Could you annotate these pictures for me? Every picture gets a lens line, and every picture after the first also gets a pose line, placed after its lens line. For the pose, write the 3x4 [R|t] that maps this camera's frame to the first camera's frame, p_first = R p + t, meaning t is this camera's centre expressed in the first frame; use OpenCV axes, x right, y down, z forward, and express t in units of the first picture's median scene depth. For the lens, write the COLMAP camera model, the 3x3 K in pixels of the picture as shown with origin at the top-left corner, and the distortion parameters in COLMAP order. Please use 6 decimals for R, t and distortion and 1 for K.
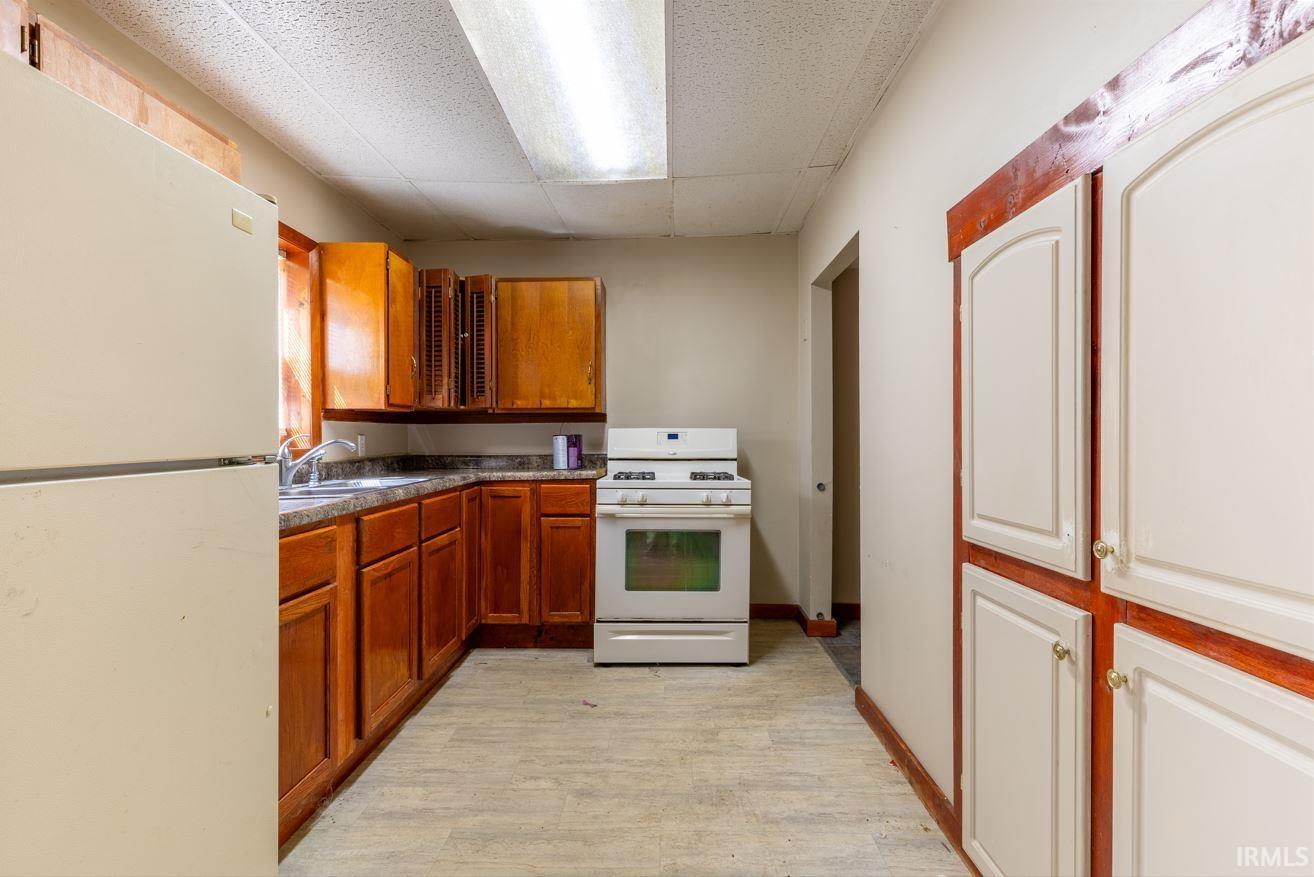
lens RADIAL K [[595.8, 0, 658.6], [0, 595.8, 449.2], [0, 0, 1]] dist [0.002121, 0.000104]
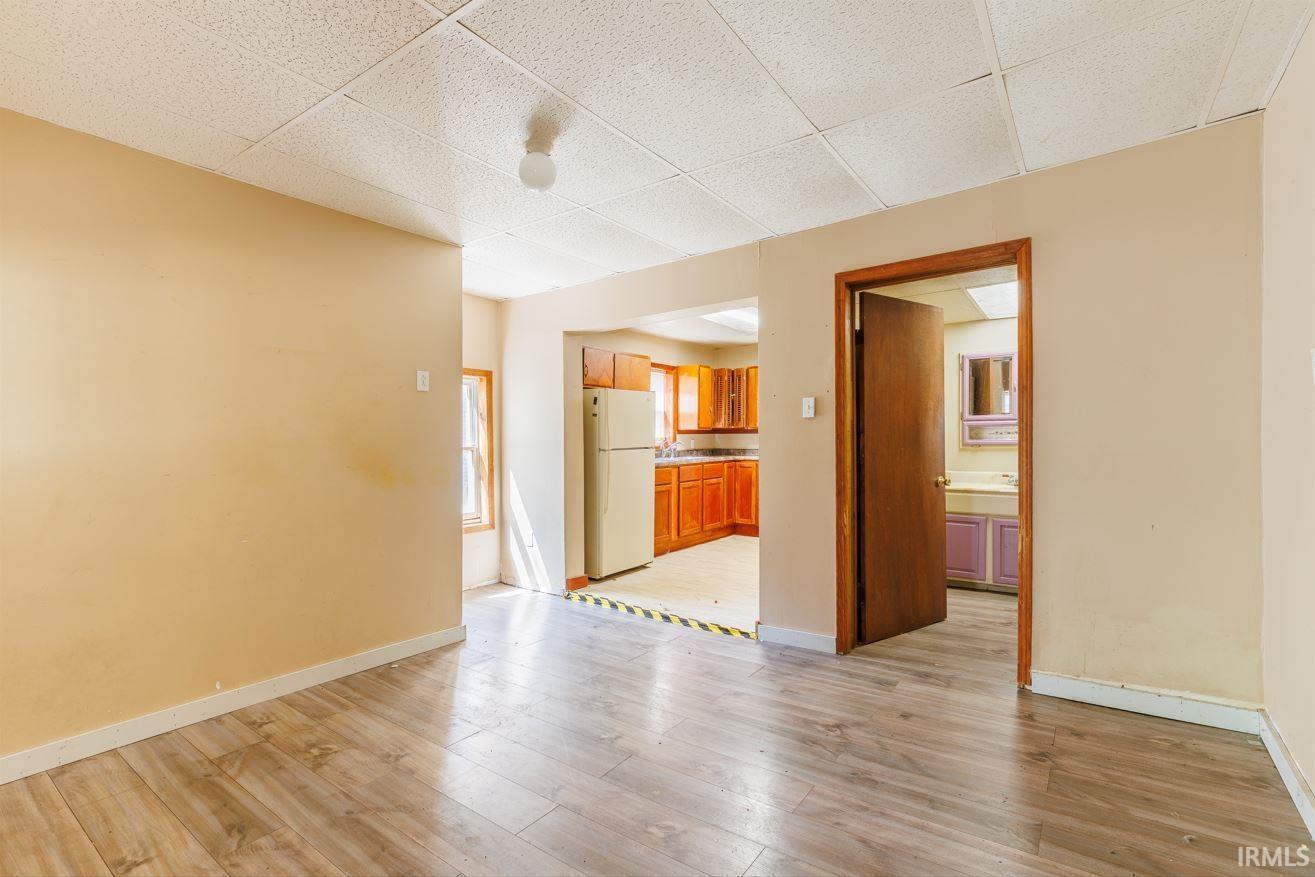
lens RADIAL K [[596.2, 0, 659.1], [0, 596.2, 449.2], [0, 0, 1]] dist [0.002121, 0.000104]
pose [[0.821157, 0.012297, -0.570570, 0.760892], [-0.009761, 0.999924, 0.007503, -0.001698], [0.570619, -0.000592, 0.821215, -1.041279]]
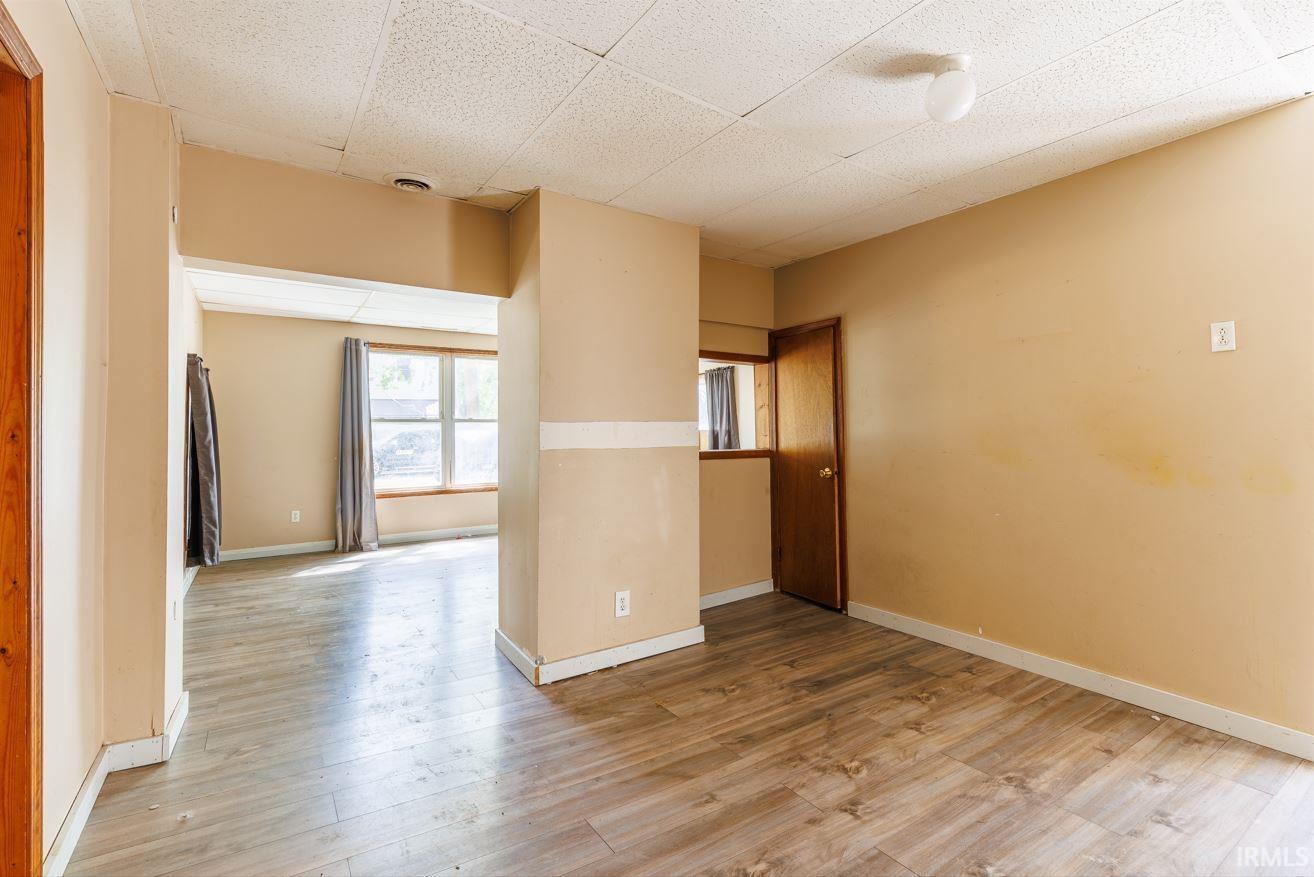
lens RADIAL K [[586.7, 0, 654.3], [0, 586.7, 429.0], [0, 0, 1]] dist [0.003498, -0.000058]
pose [[-0.824788, 0.015889, -0.565218, 0.787431], [0.012873, 0.999874, 0.009323, -0.014533], [0.565295, 0.000414, -0.824889, -0.177910]]
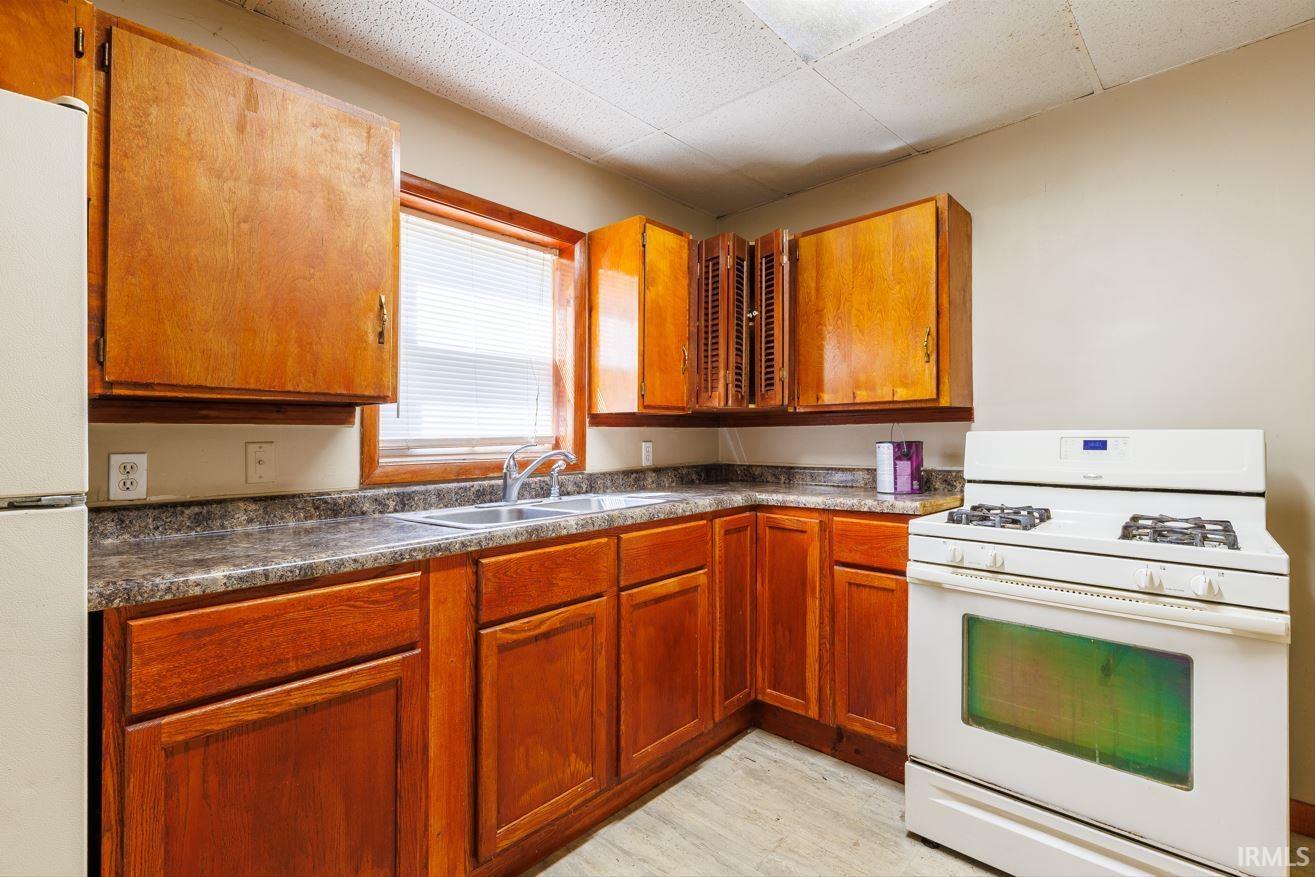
lens RADIAL K [[587.1, 0, 654.8], [0, 587.1, 429.0], [0, 0, 1]] dist [0.003498, -0.000058]
pose [[0.741156, -0.011188, -0.671240, 0.098766], [-0.010141, 0.999560, -0.027858, -0.019166], [0.671256, 0.027454, 0.740717, 0.369639]]
